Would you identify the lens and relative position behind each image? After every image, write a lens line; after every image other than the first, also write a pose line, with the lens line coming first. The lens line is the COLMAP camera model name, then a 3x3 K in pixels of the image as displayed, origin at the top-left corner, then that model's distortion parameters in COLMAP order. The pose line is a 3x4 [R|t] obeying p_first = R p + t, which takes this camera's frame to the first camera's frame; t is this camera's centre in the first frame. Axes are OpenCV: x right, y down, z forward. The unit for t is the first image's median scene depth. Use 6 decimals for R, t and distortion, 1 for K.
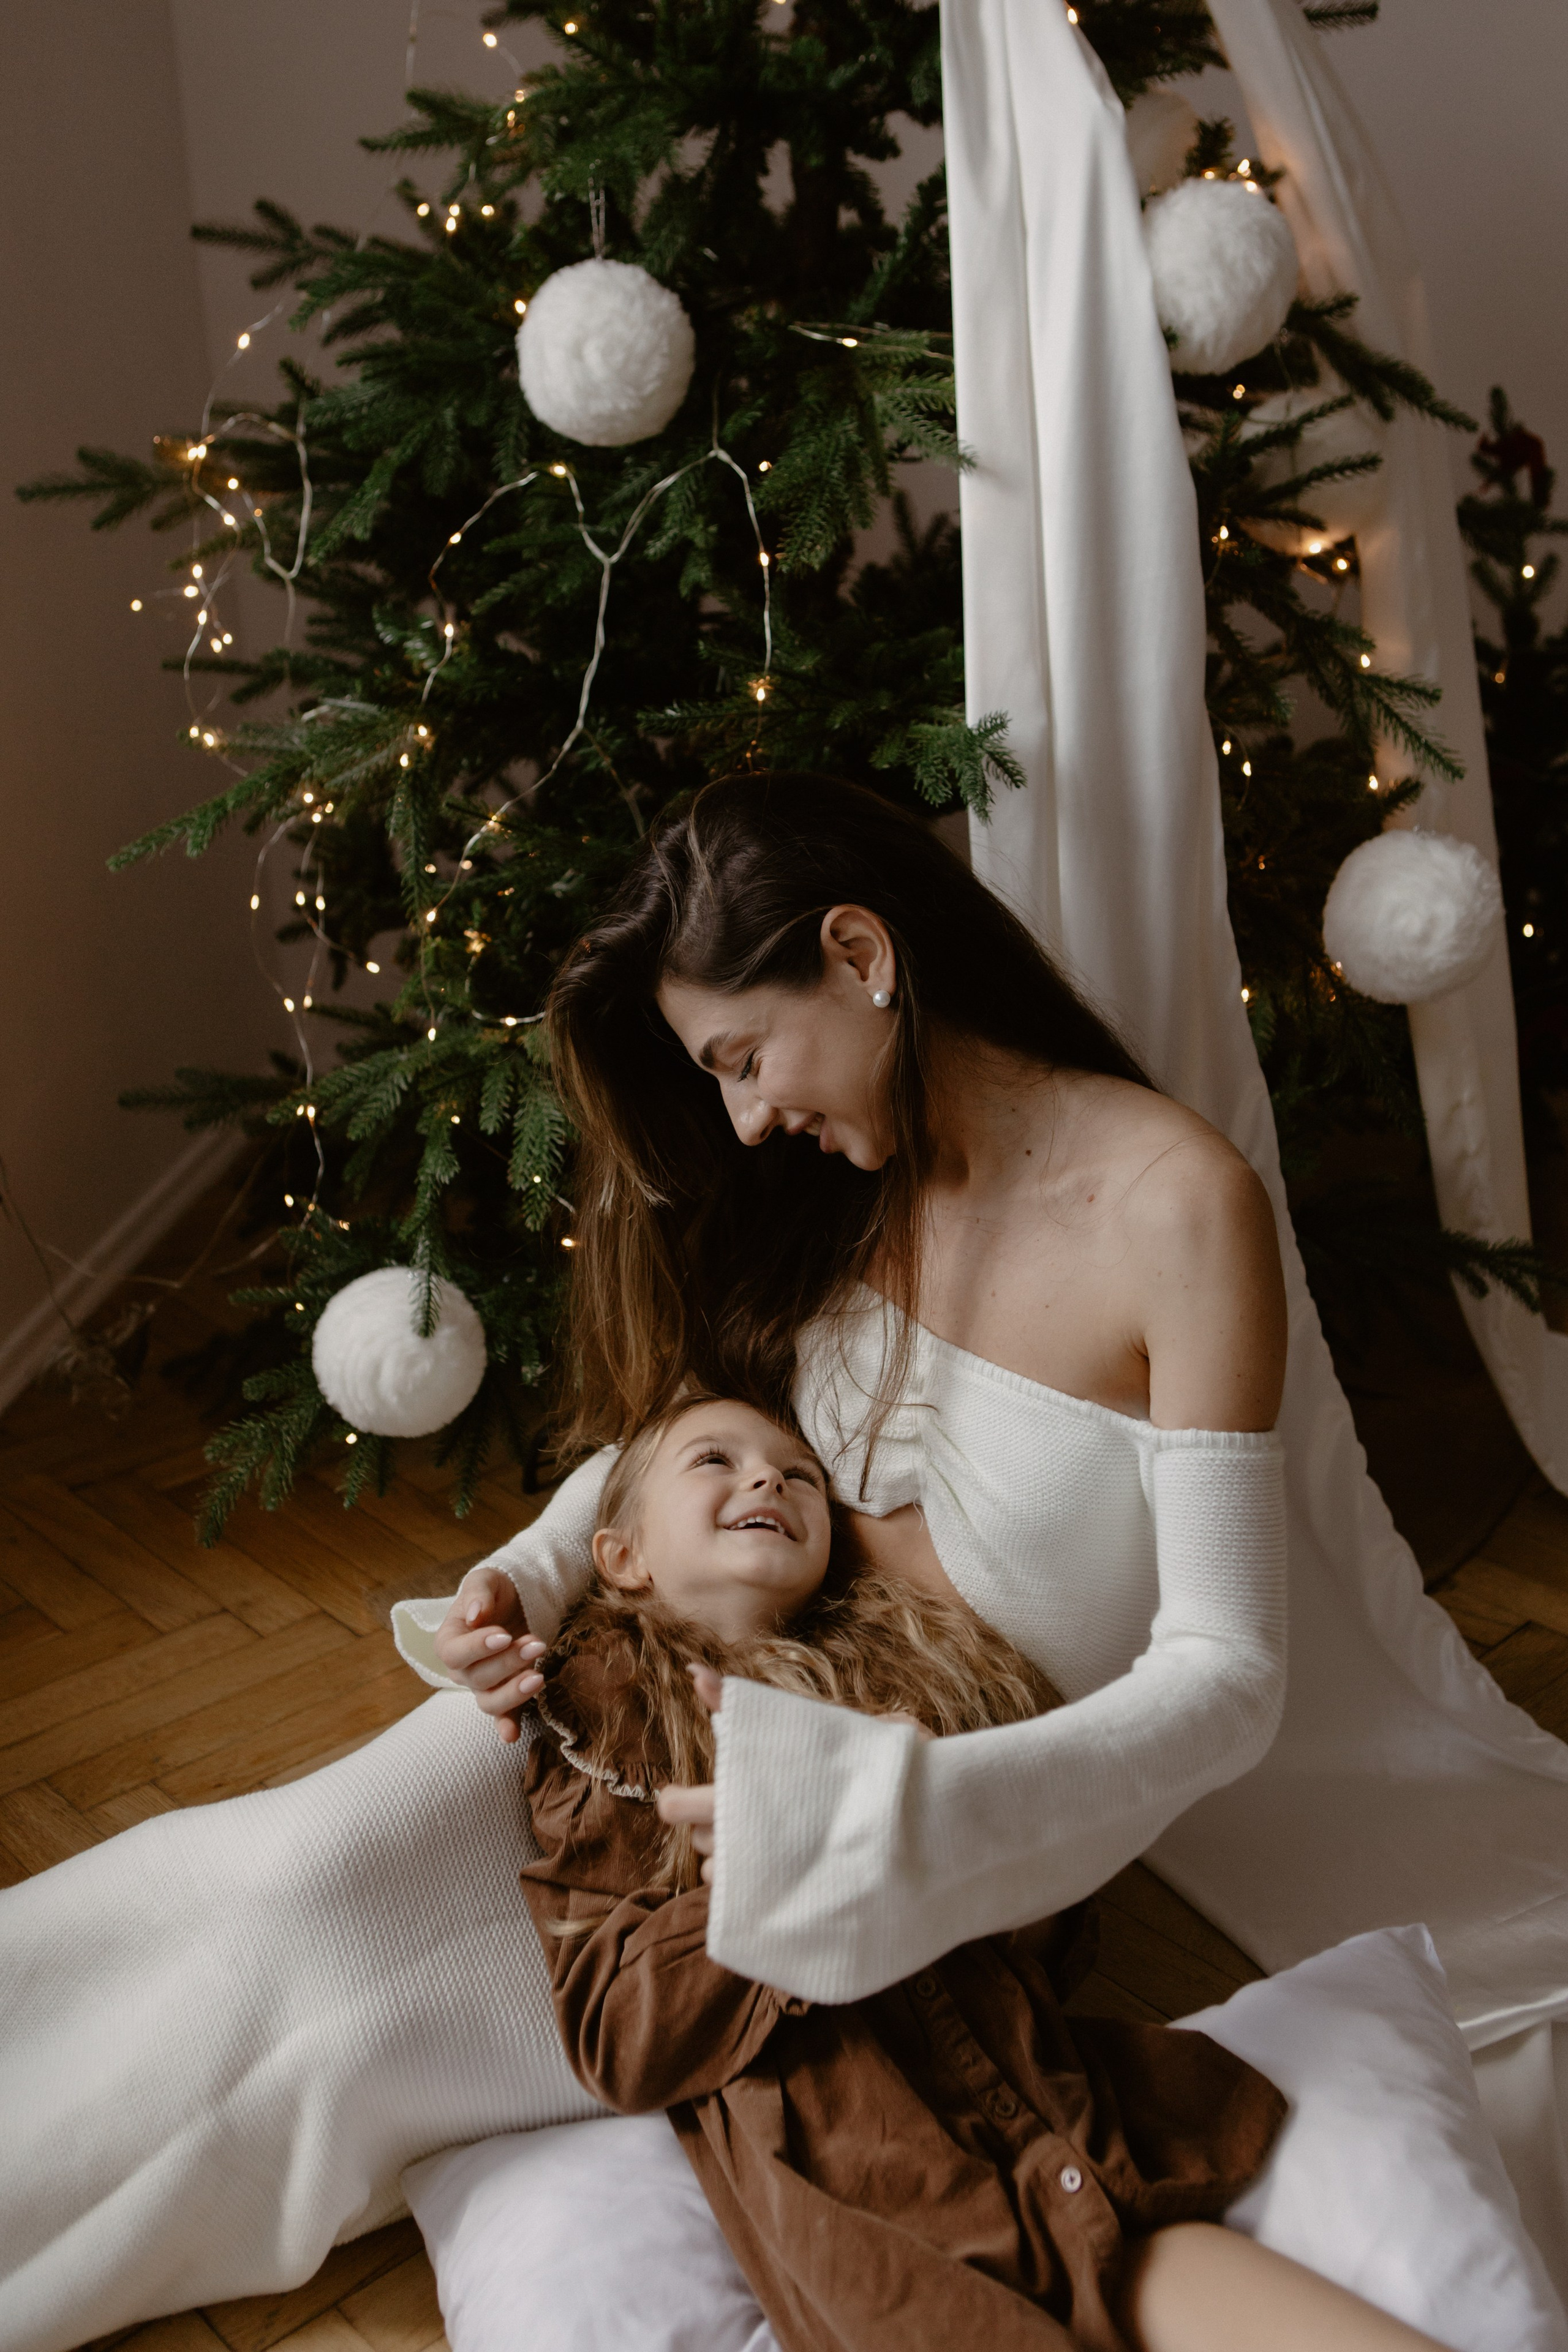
lens RADIAL K [[2425.0, 0, 784.0], [0, 2425.0, 1176.0], [0, 0, 1]] dist [0.021908, 0.007436]
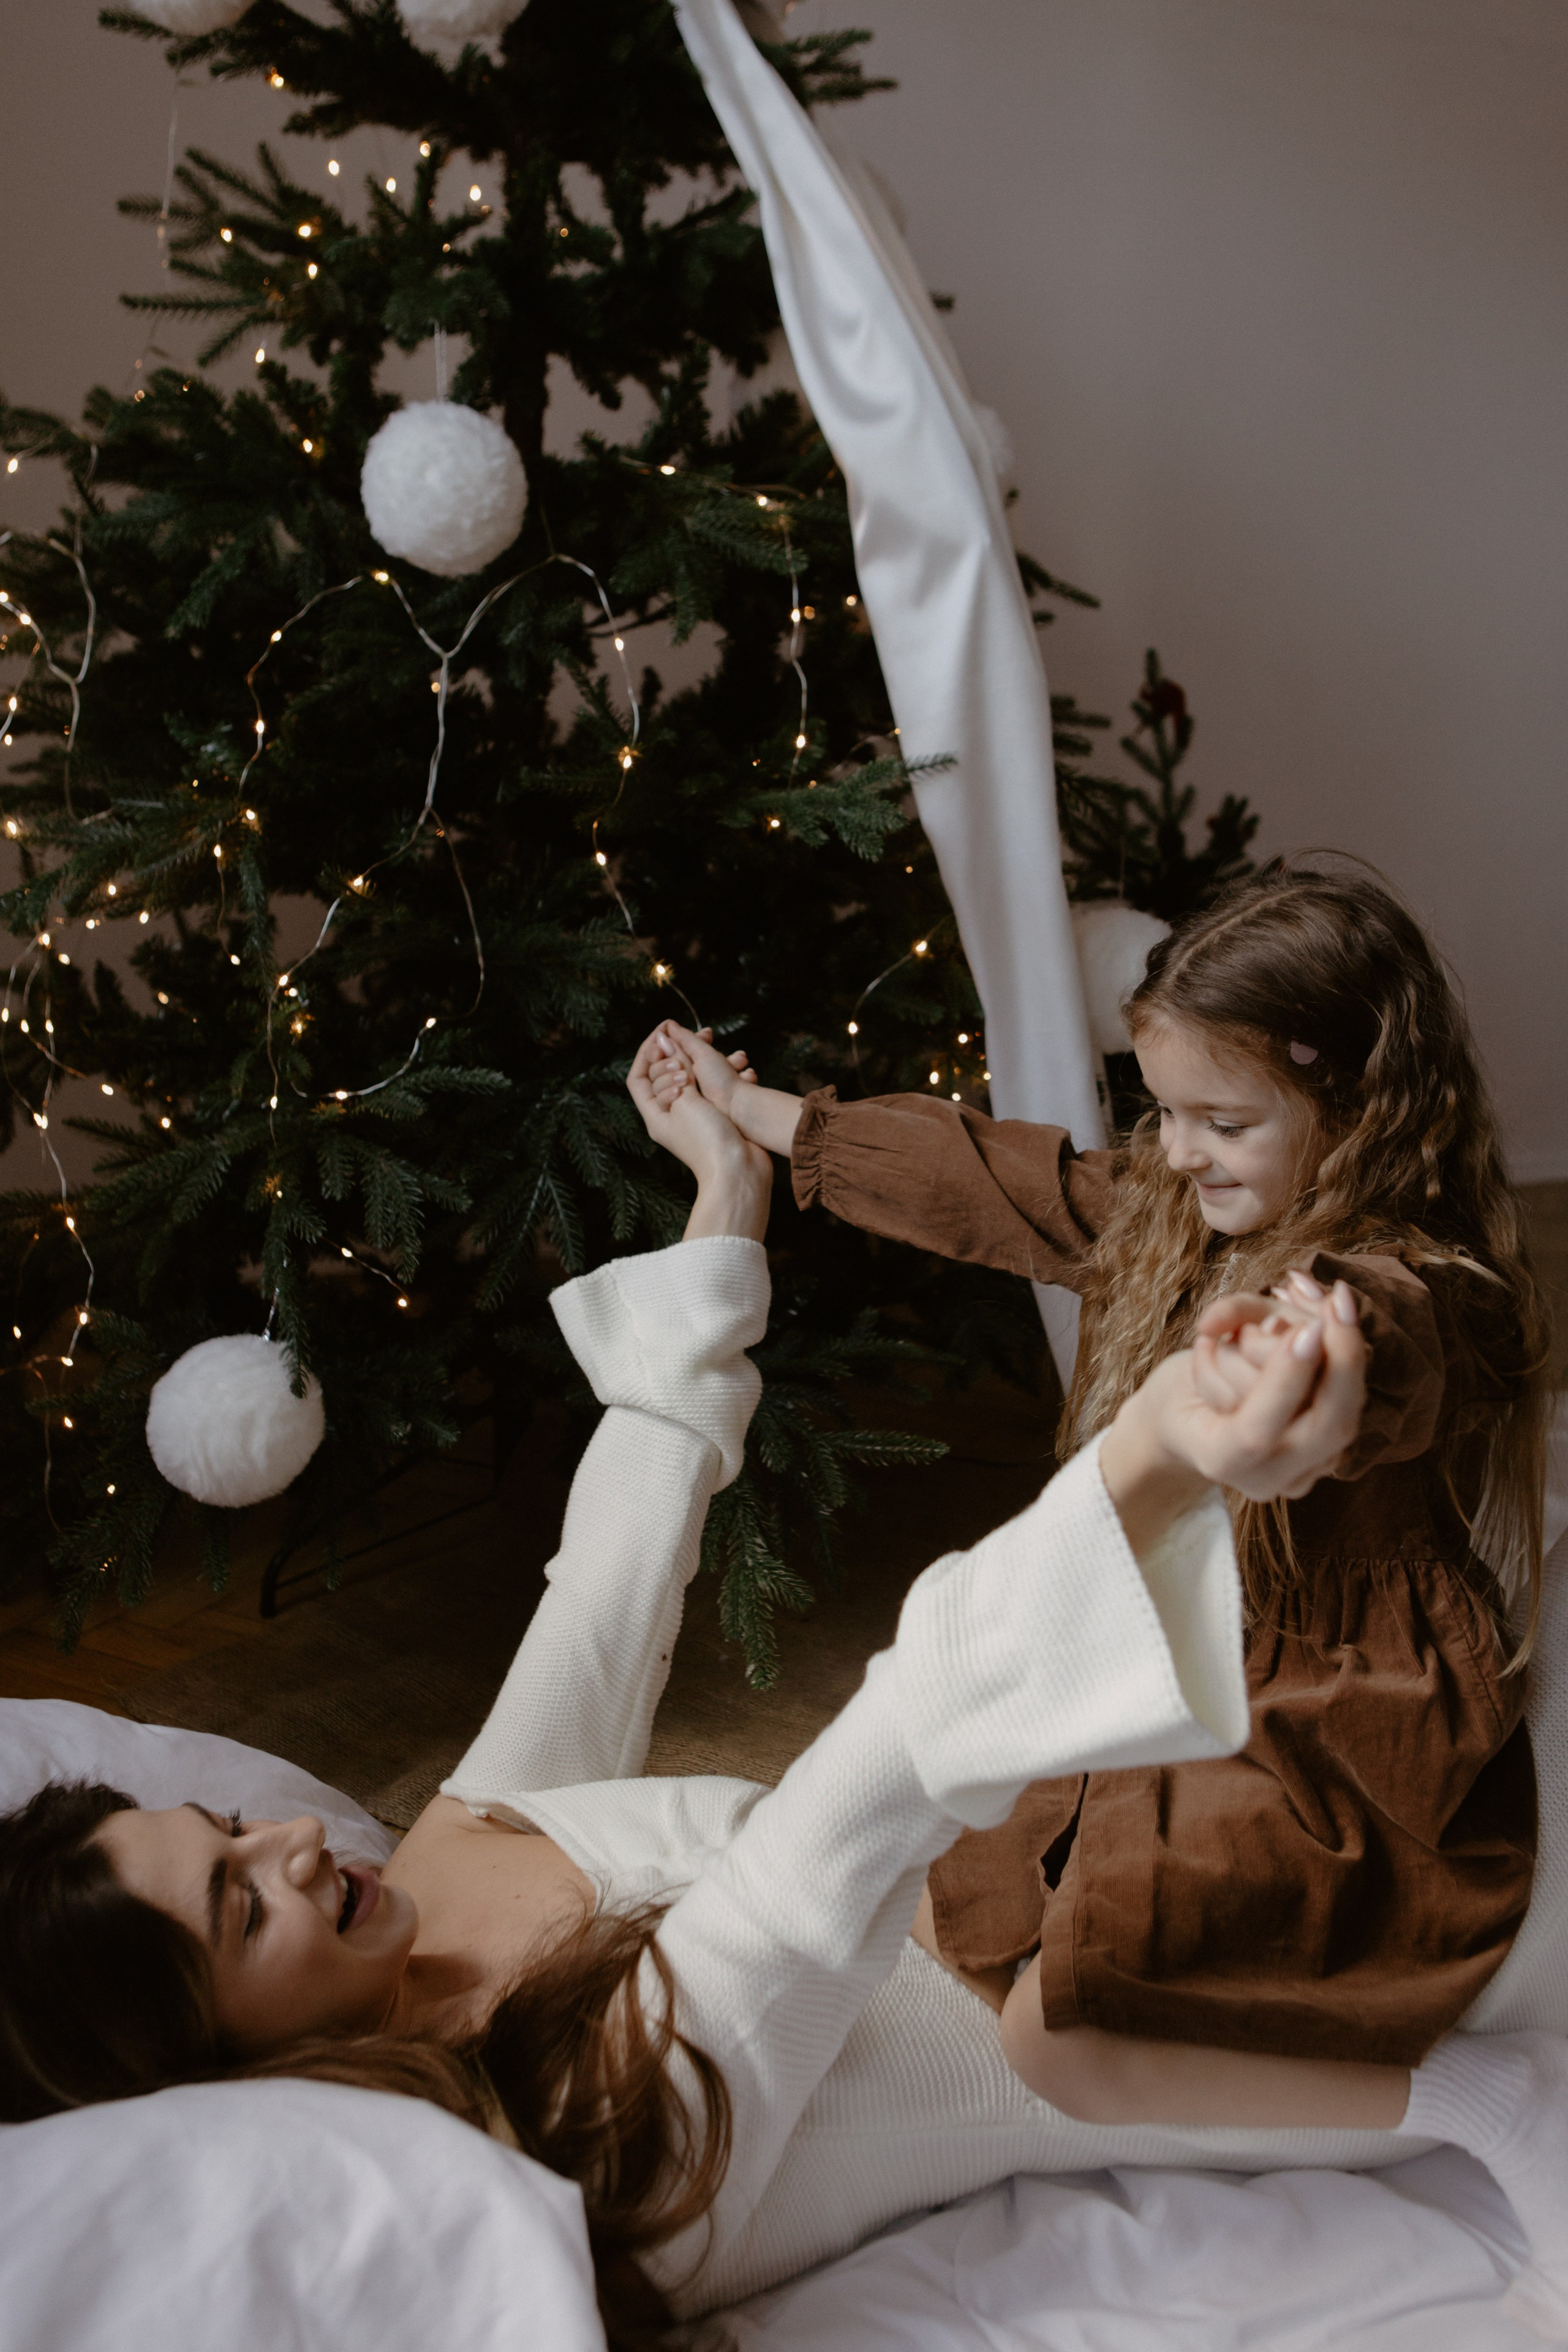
lens RADIAL K [[2032.6, 0, 784.0], [0, 2032.6, 1176.0], [0, 0, 1]] dist [-0.011584, -0.002706]
pose [[0.925755, -0.042233, 0.375757, -0.258428], [0.095322, 0.987714, -0.123834, 0.092422], [-0.365911, 0.150458, 0.918407, 0.141207]]
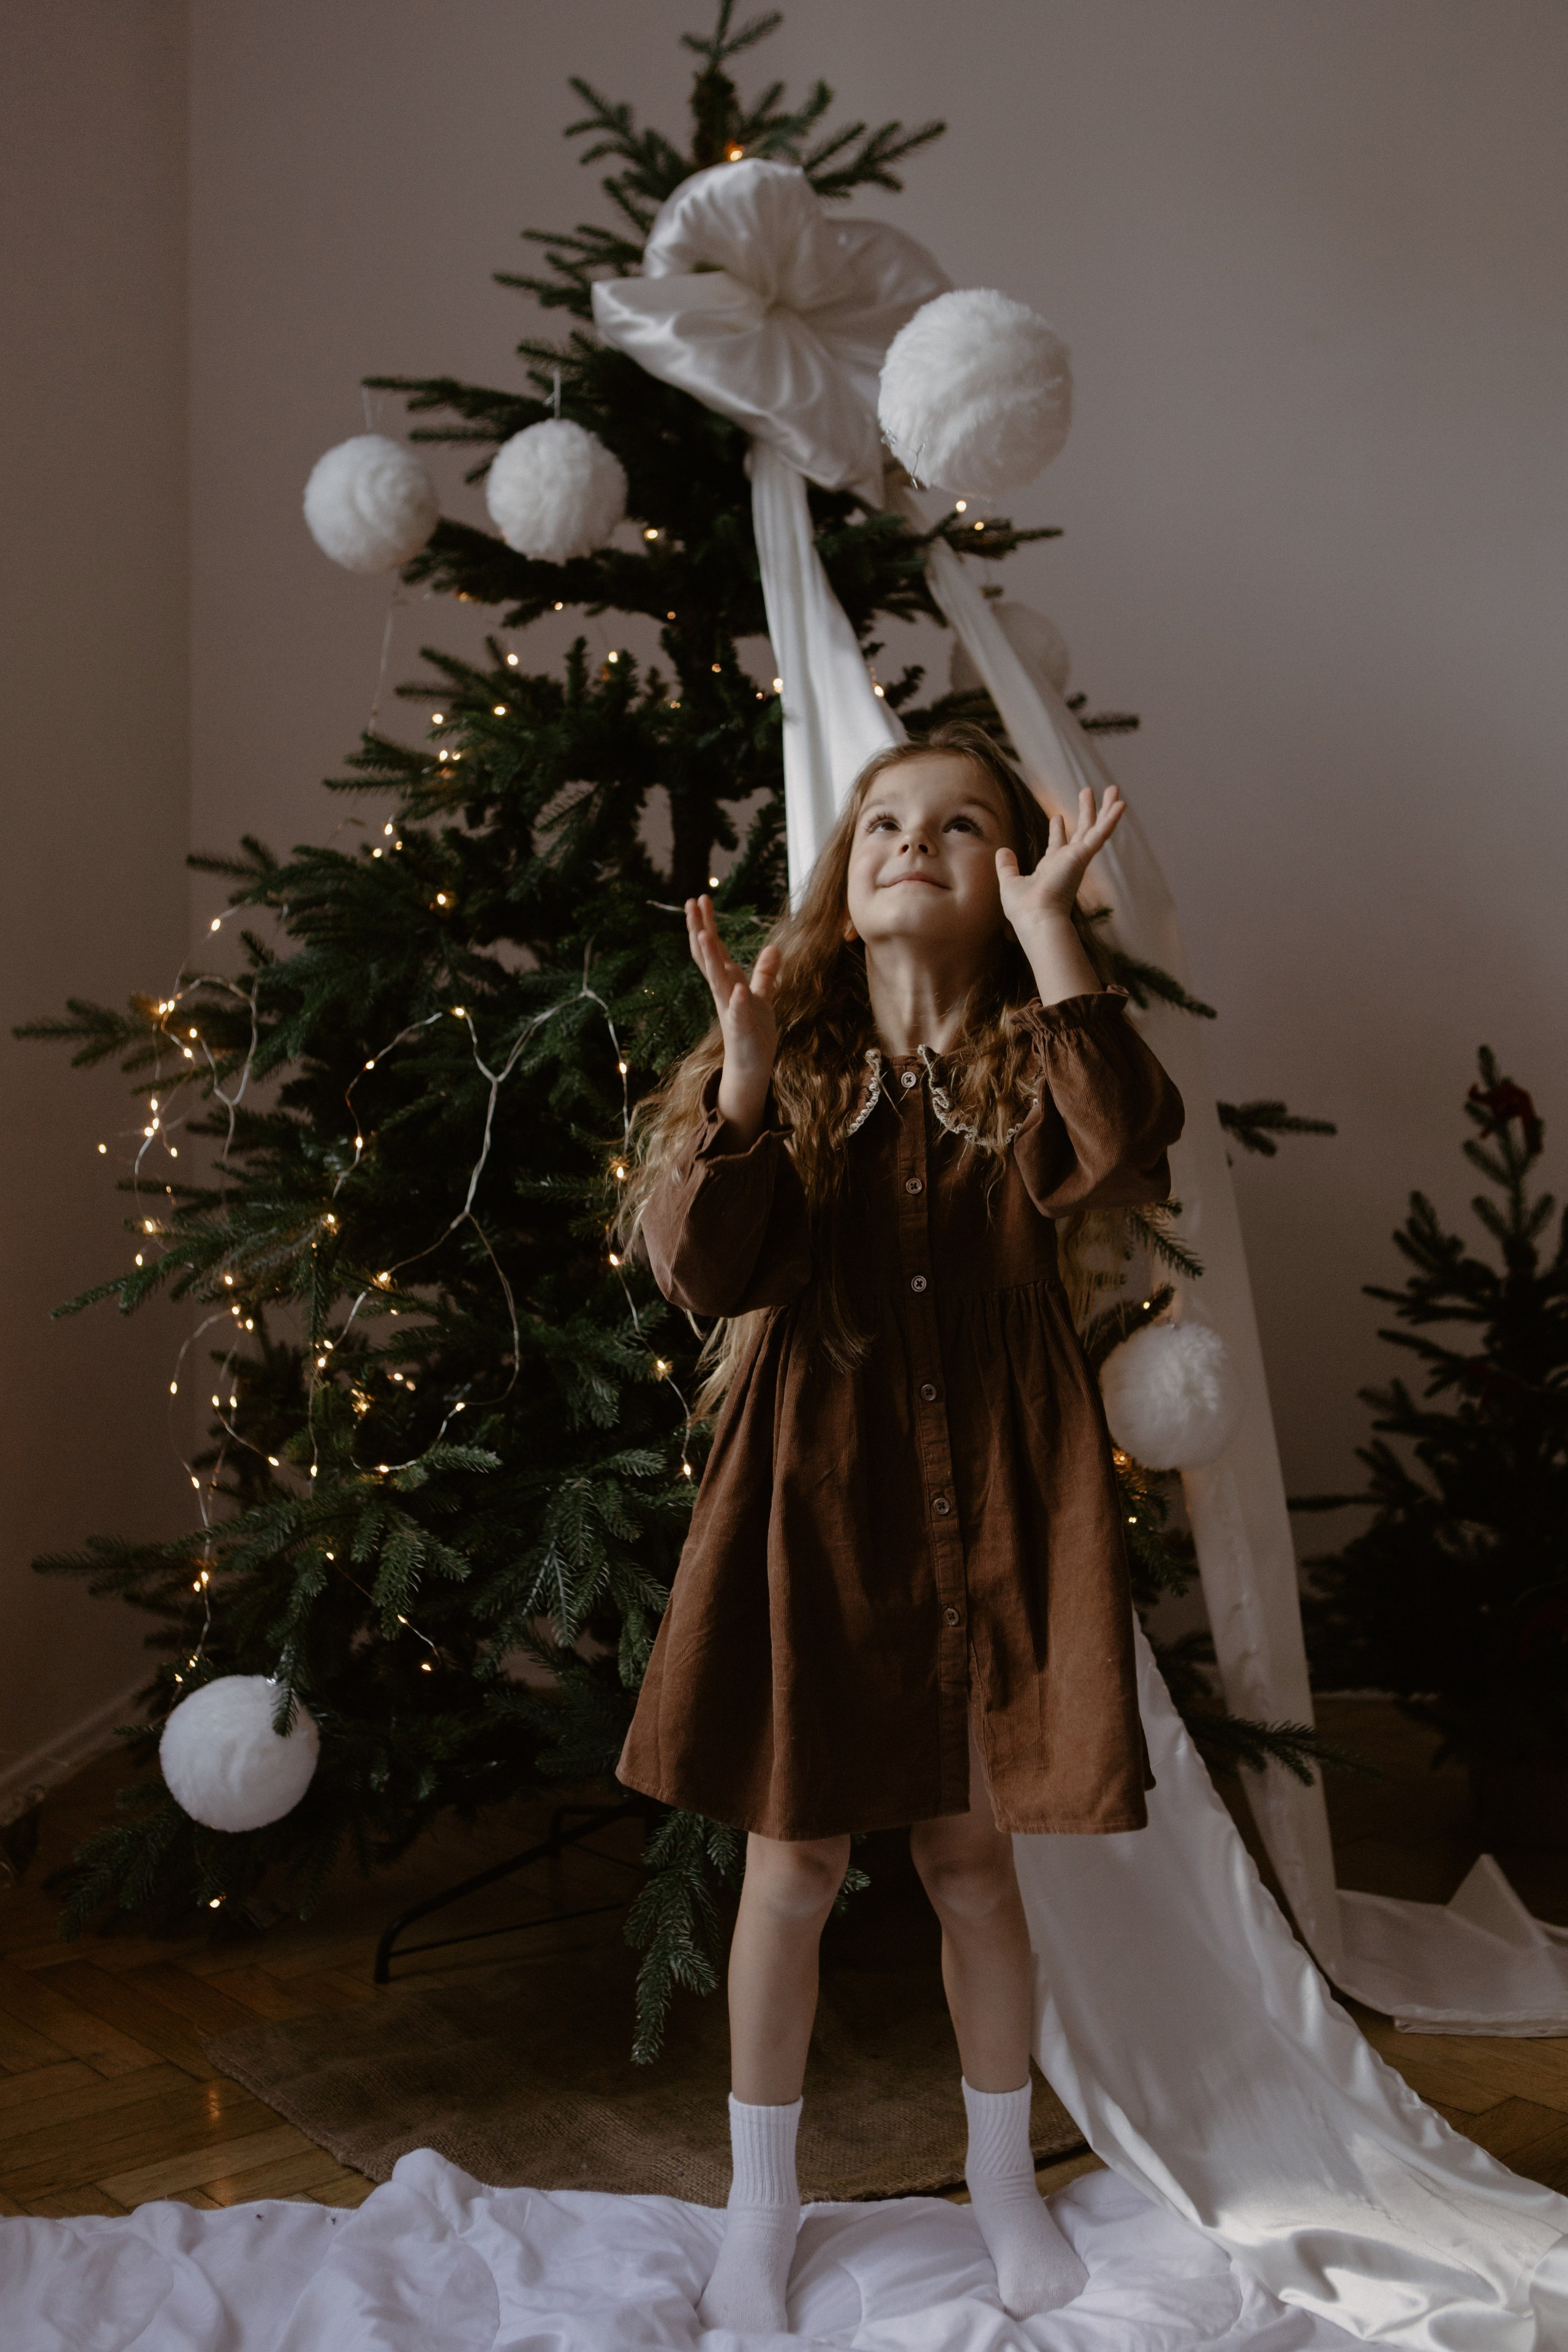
lens RADIAL K [[2511.9, 0, 805.3], [0, 2511.9, 1167.9], [0, 0, 1]] dist [-0.026398, 0.006352]
pose [[0.999325, 0.033407, 0.015274, 0.059796], [-0.026620, 0.945146, -0.325561, 0.176545], [-0.025312, 0.324934, 0.945398, -0.159267]]
